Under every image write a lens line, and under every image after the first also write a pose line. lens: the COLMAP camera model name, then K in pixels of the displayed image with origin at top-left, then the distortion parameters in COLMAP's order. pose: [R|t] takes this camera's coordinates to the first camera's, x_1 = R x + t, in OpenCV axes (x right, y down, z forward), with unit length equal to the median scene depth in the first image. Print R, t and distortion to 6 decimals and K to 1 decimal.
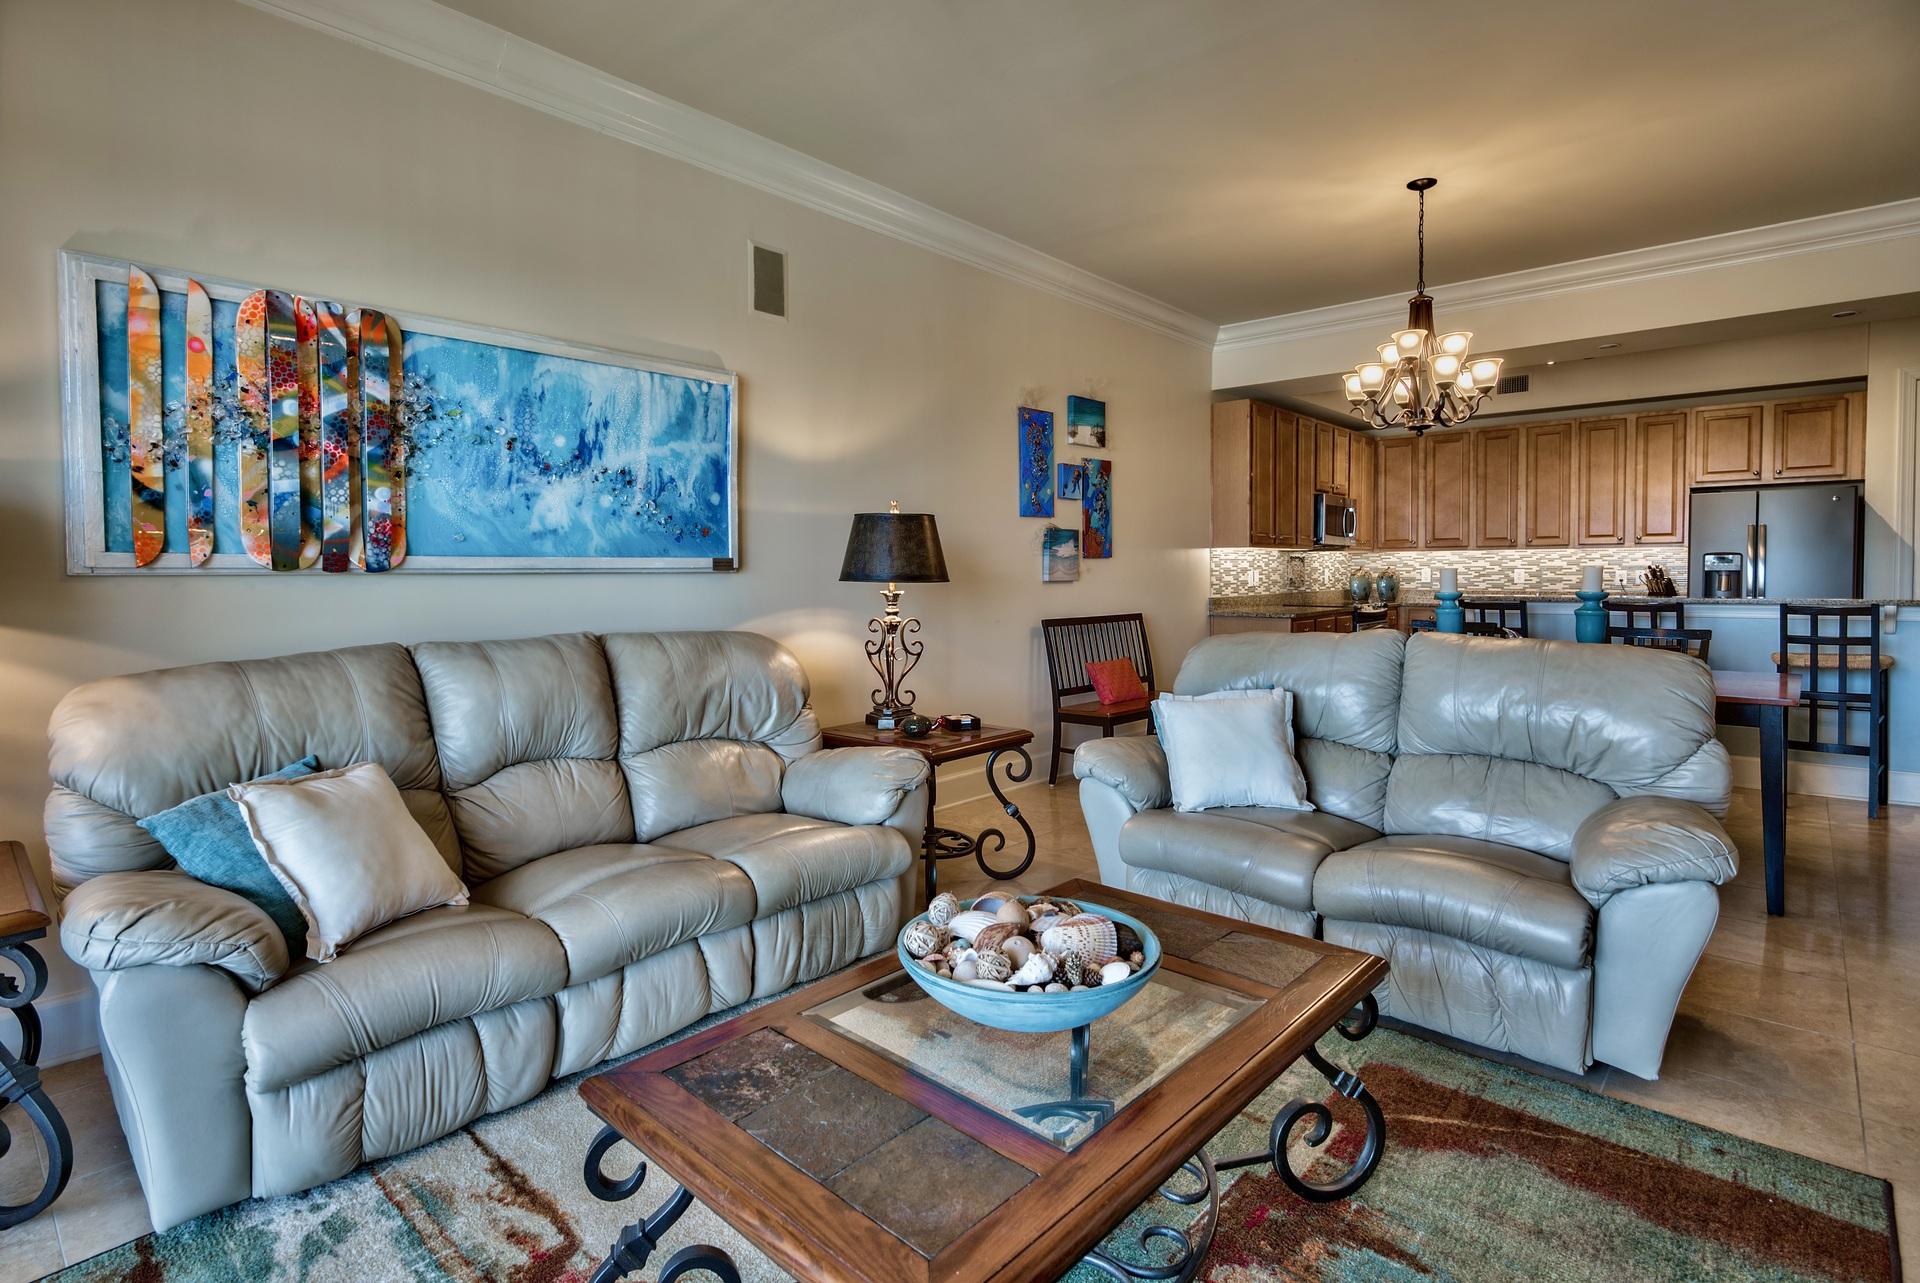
lens RADIAL K [[928.0, 0, 1012.5], [0, 928.0, 603.0], [0, 0, 1]] dist [-0.002210, -0.000196]
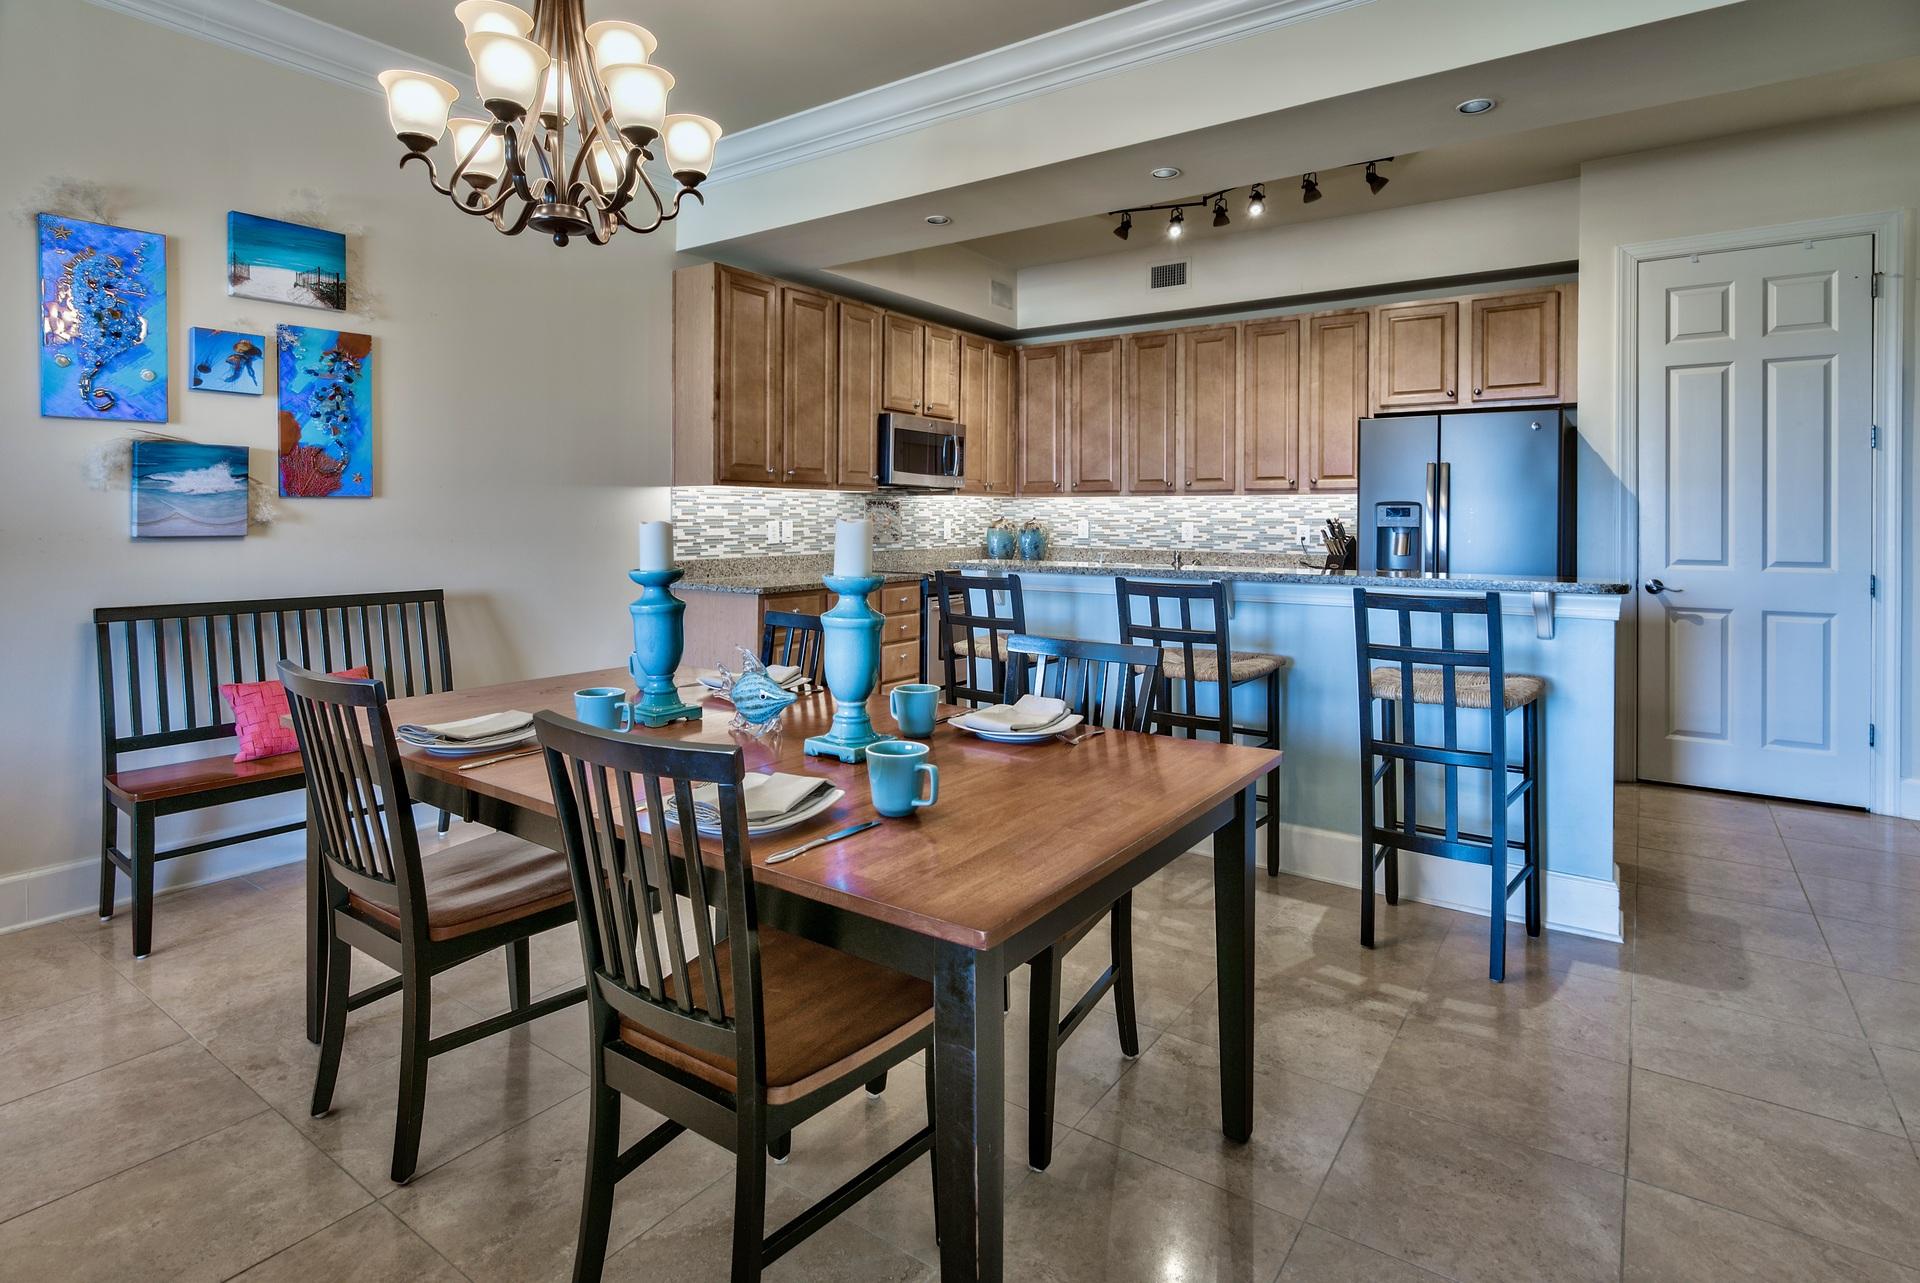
lens RADIAL K [[957.6, 0, 985.4], [0, 957.6, 522.4], [0, 0, 1]] dist [-0.000141, -0.000422]
pose [[0.994940, 0.009800, 0.099991, 0.394114], [-0.006823, 0.999525, -0.030066, -0.015231], [-0.100238, 0.029232, 0.994534, 0.315217]]
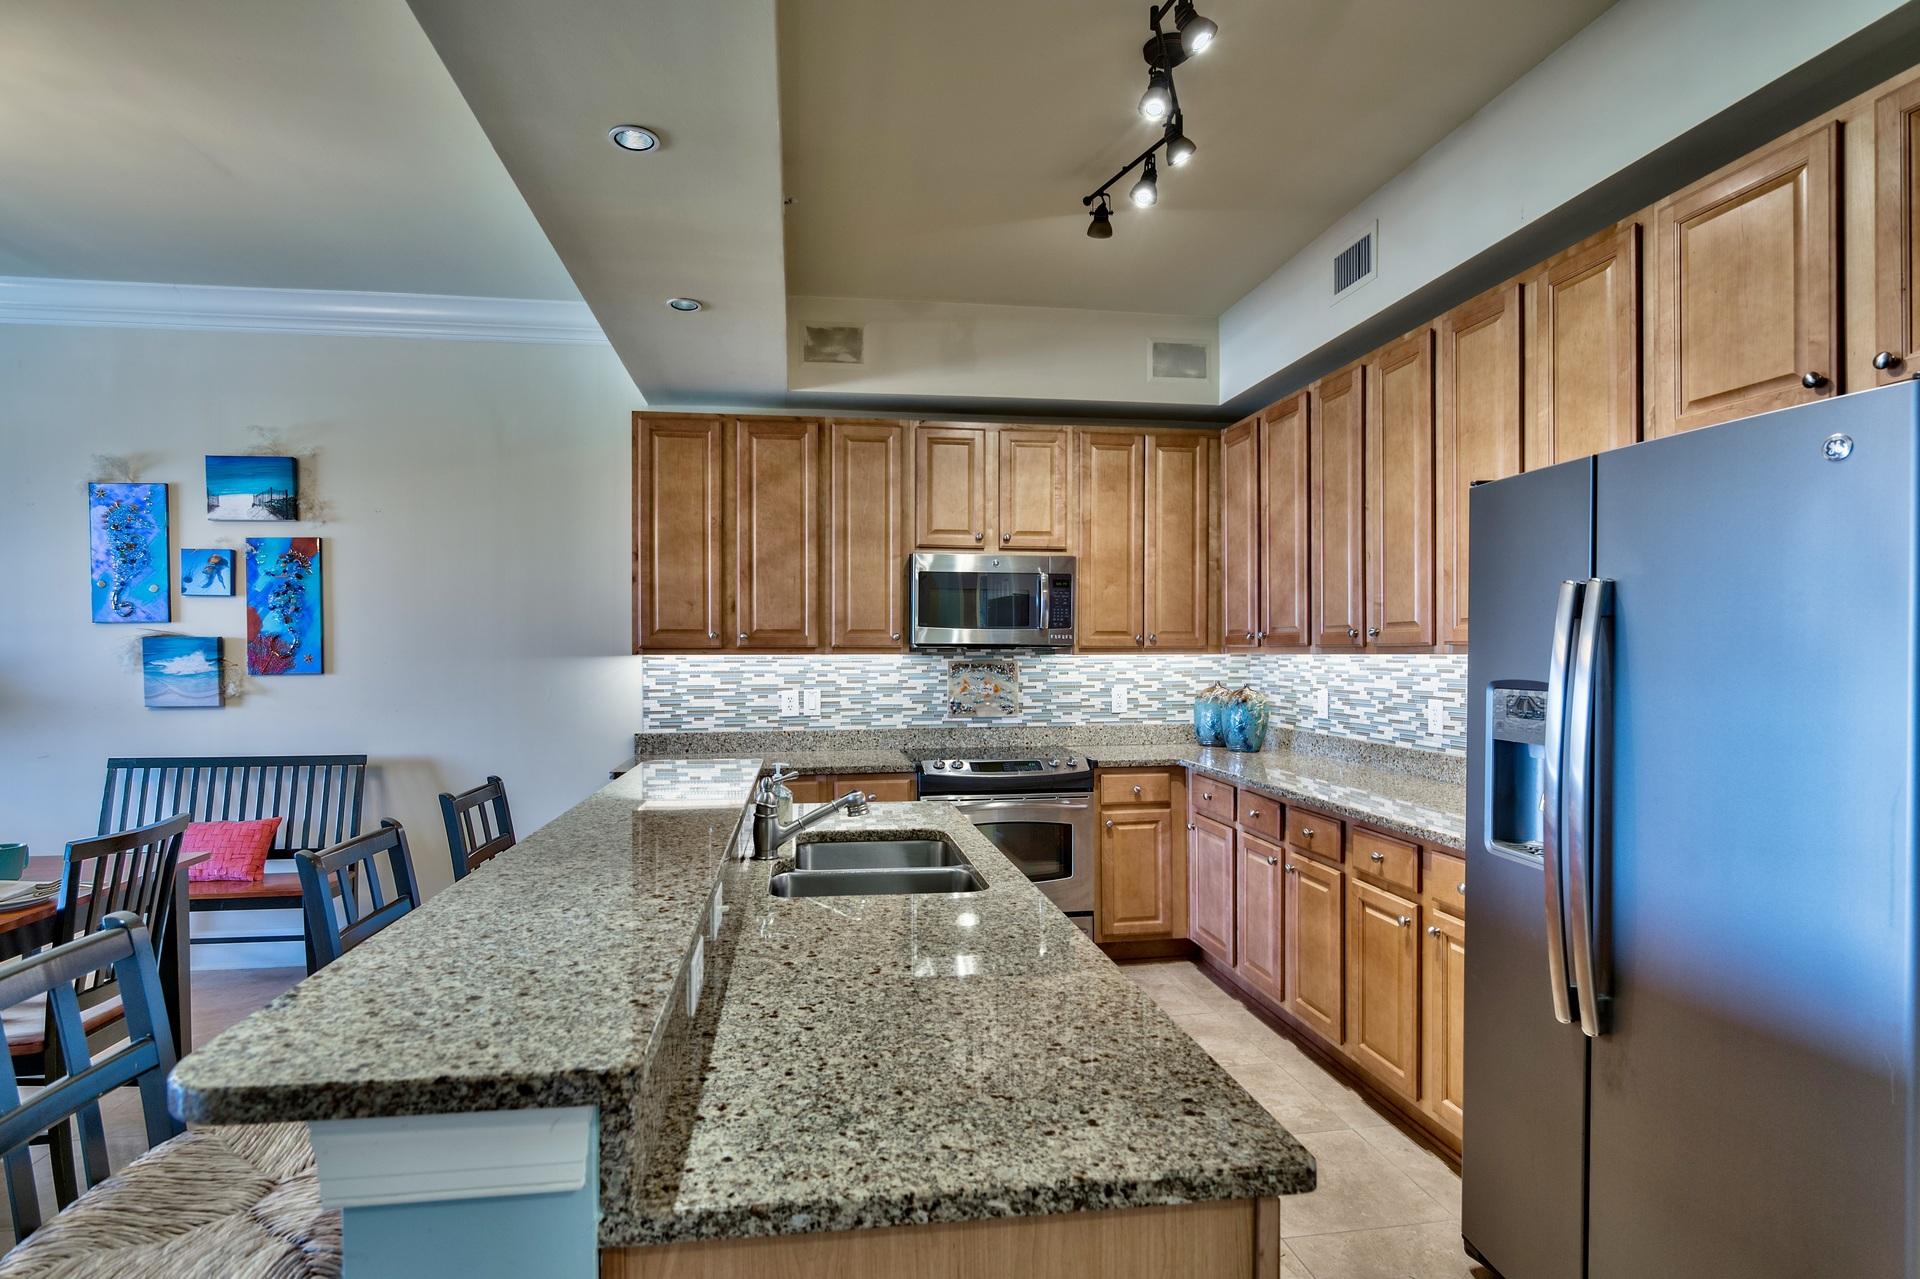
lens RADIAL K [[979.5, 0, 946.9], [0, 979.5, 658.8], [0, 0, 1]] dist [-0.001040, 0.000039]
pose [[0.753548, 0.007277, -0.657353, 0.861679], [-0.025184, 0.999524, -0.017804, -0.053303], [0.656911, 0.029971, 0.753373, 0.678098]]
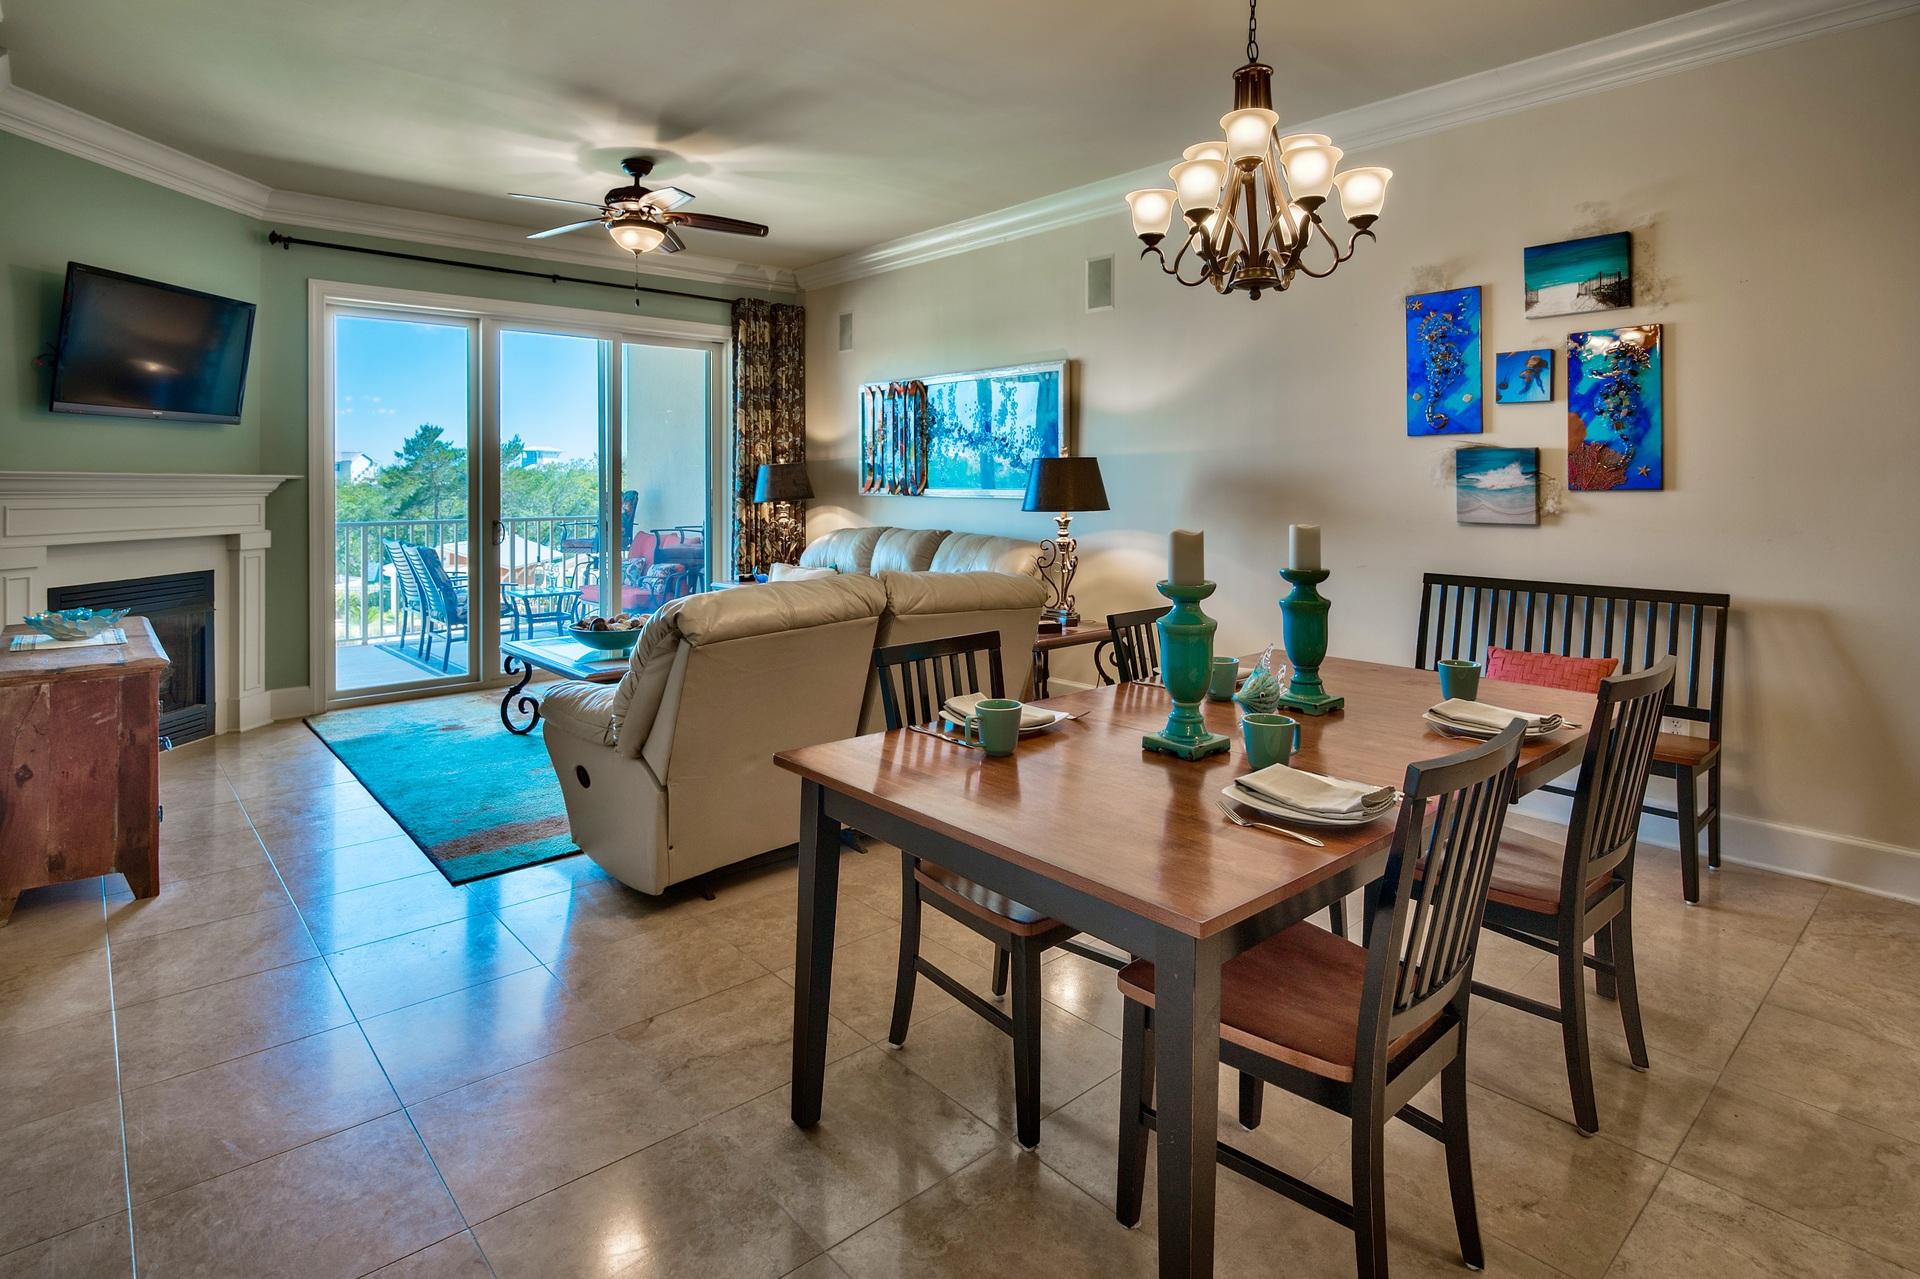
lens RADIAL K [[1019.3, 0, 903.6], [0, 1019.3, 486.7], [0, 0, 1]] dist [-0.001782, -0.001168]
pose [[-0.170836, 0.012648, -0.985218, 0.731433], [-0.034234, 0.999238, 0.018764, -0.042253], [0.984705, 0.036934, -0.170273, 0.581081]]
